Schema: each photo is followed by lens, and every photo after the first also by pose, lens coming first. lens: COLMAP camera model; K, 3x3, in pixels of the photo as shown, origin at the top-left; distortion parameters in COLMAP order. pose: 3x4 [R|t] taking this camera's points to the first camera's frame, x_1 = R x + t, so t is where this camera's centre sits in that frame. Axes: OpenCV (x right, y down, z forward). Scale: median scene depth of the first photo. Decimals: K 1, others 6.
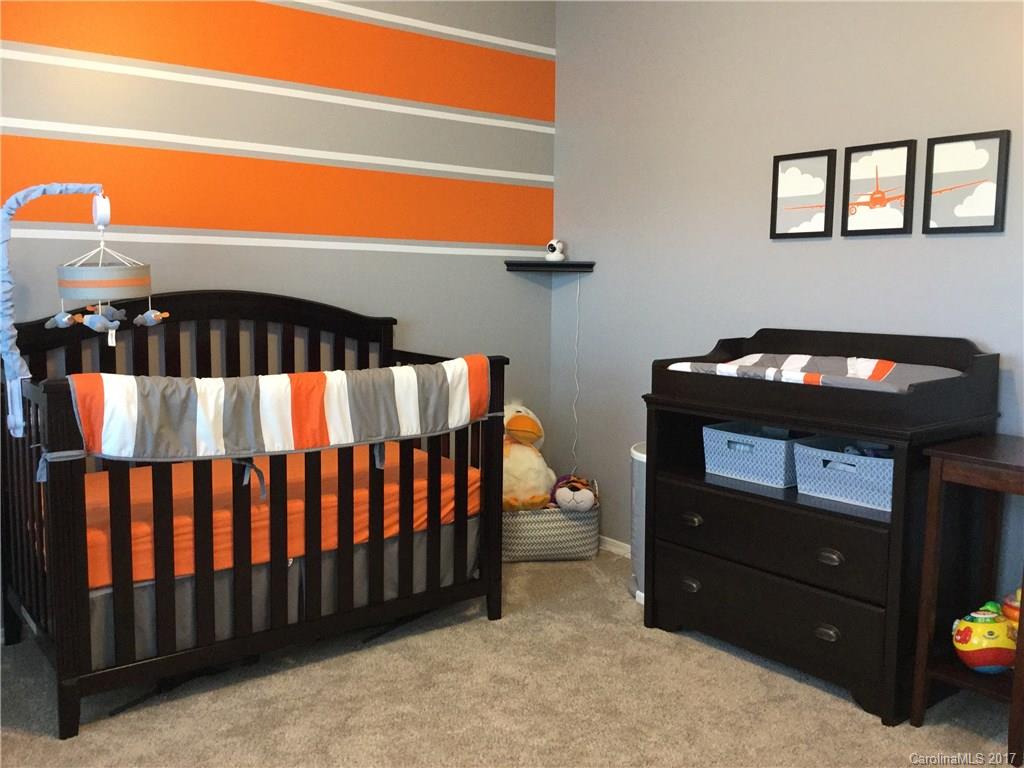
lens RADIAL K [[917.8, 0, 512.3], [0, 917.8, 379.4], [0, 0, 1]] dist [0.088616, -0.157882]
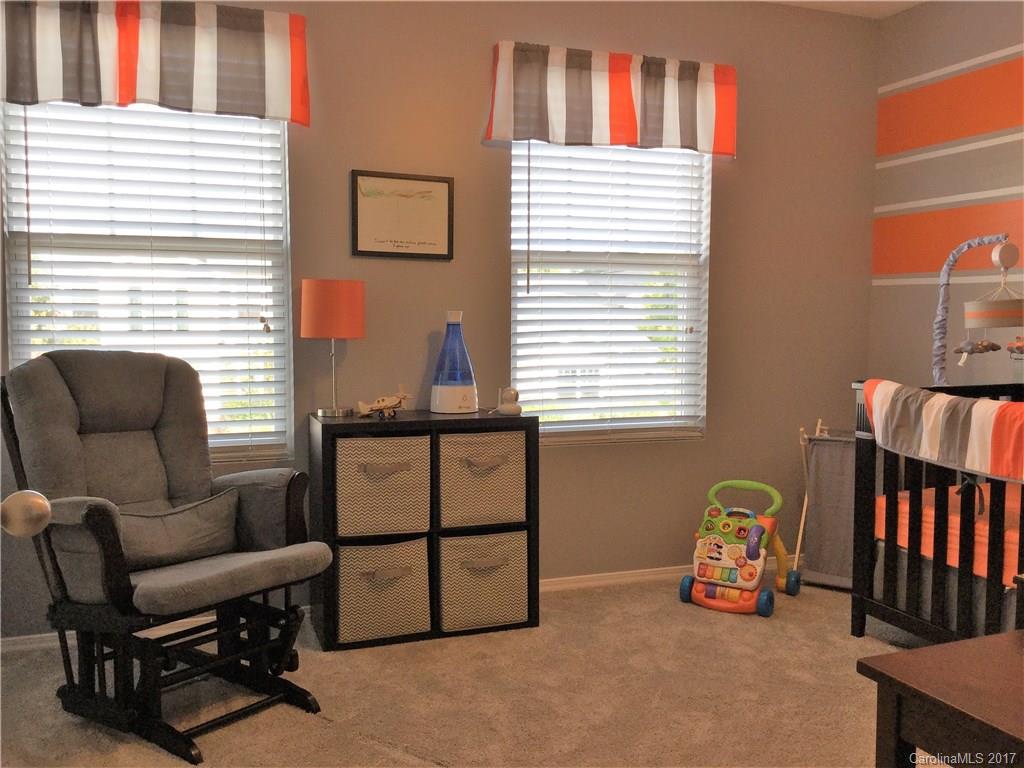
lens RADIAL K [[917.8, 0, 514.7], [0, 917.8, 388.8], [0, 0, 1]] dist [0.088616, -0.157882]
pose [[-0.282709, 0.064630, -0.957026, 0.937180], [-0.111660, 0.988727, 0.099756, -0.064889], [0.952685, 0.135063, -0.272305, 0.789621]]
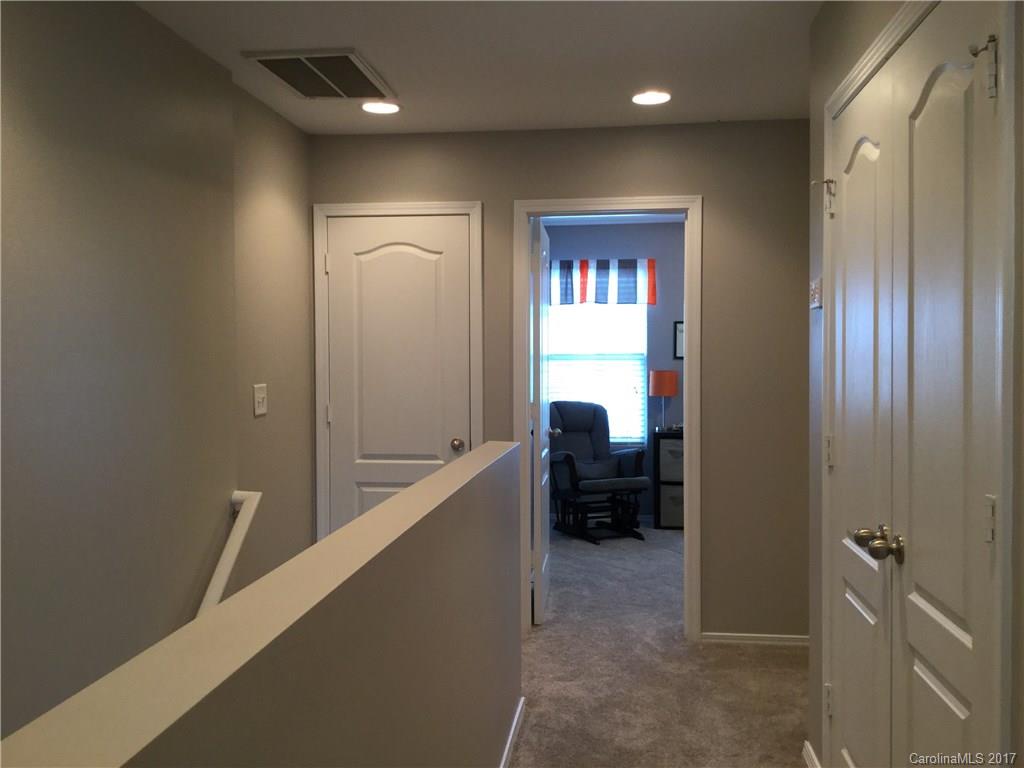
lens RADIAL K [[917.8, 0, 513.0], [0, 917.8, 385.4], [0, 0, 1]] dist [0.088616, -0.157882]
pose [[-0.694800, 0.009498, -0.719141, 1.562558], [-0.079640, 0.992747, 0.090056, -0.149933], [0.714780, 0.119843, -0.689004, 1.315202]]
